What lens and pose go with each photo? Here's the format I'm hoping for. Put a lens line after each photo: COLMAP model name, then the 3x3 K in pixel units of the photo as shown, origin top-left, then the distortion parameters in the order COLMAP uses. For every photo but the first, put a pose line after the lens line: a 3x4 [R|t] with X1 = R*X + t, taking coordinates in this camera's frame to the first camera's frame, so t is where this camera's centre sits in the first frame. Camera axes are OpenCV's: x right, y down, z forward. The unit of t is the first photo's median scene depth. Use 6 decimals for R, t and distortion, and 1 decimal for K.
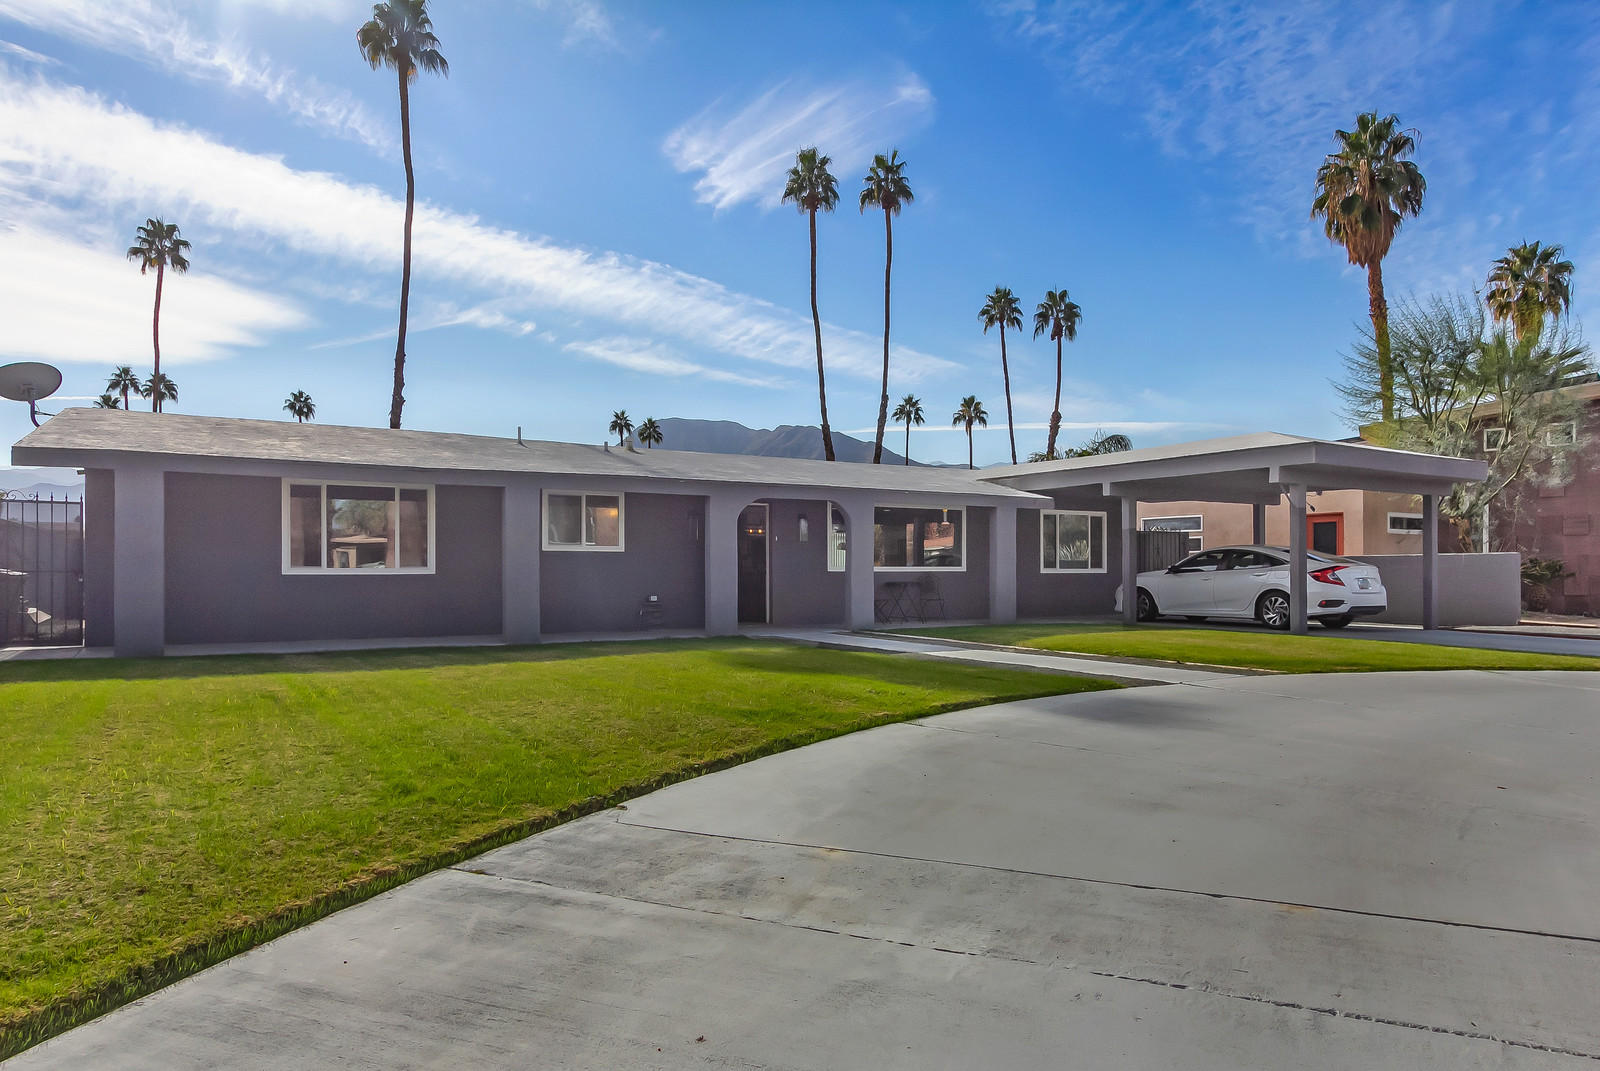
lens RADIAL K [[1026.1, 0, 800.0], [0, 1026.1, 535.5], [0, 0, 1]] dist [0.002373, 0.000898]
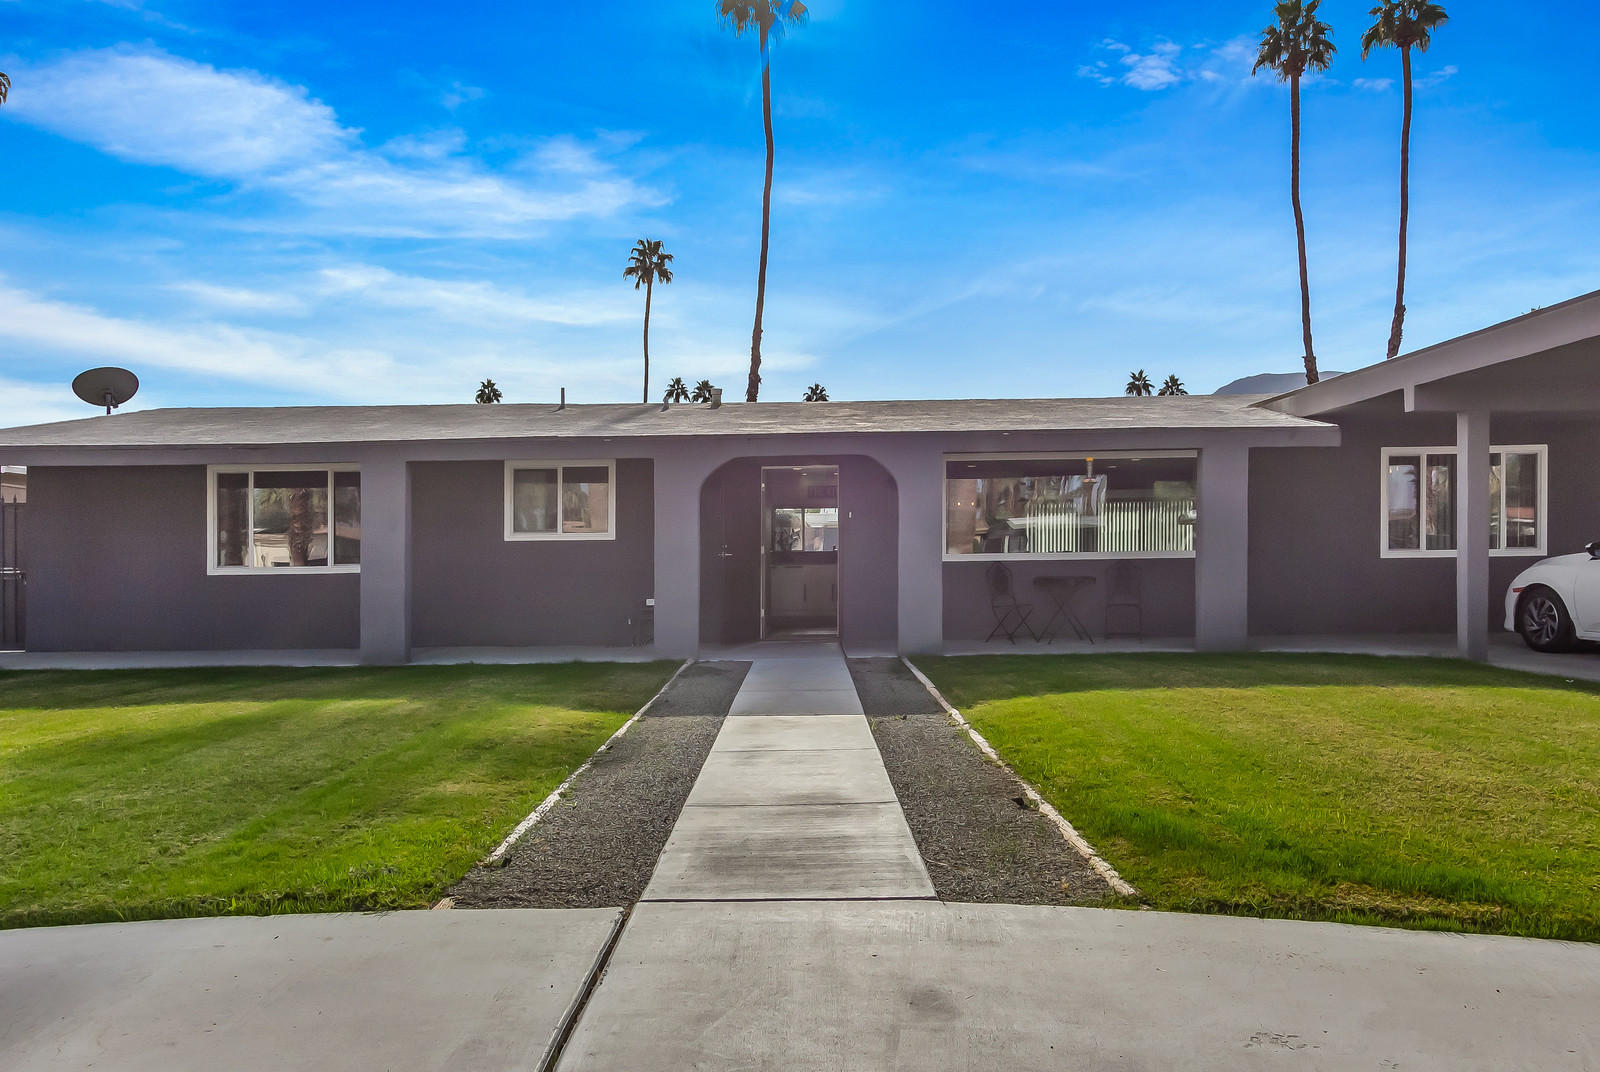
lens RADIAL K [[1040.5, 0, 804.5], [0, 1040.5, 556.1], [0, 0, 1]] dist [0.006295, 0.002081]
pose [[0.846971, -0.011090, -0.531524, 0.115027], [0.032956, 0.998955, 0.031672, 0.002672], [0.530617, -0.044342, 0.846451, 0.139161]]
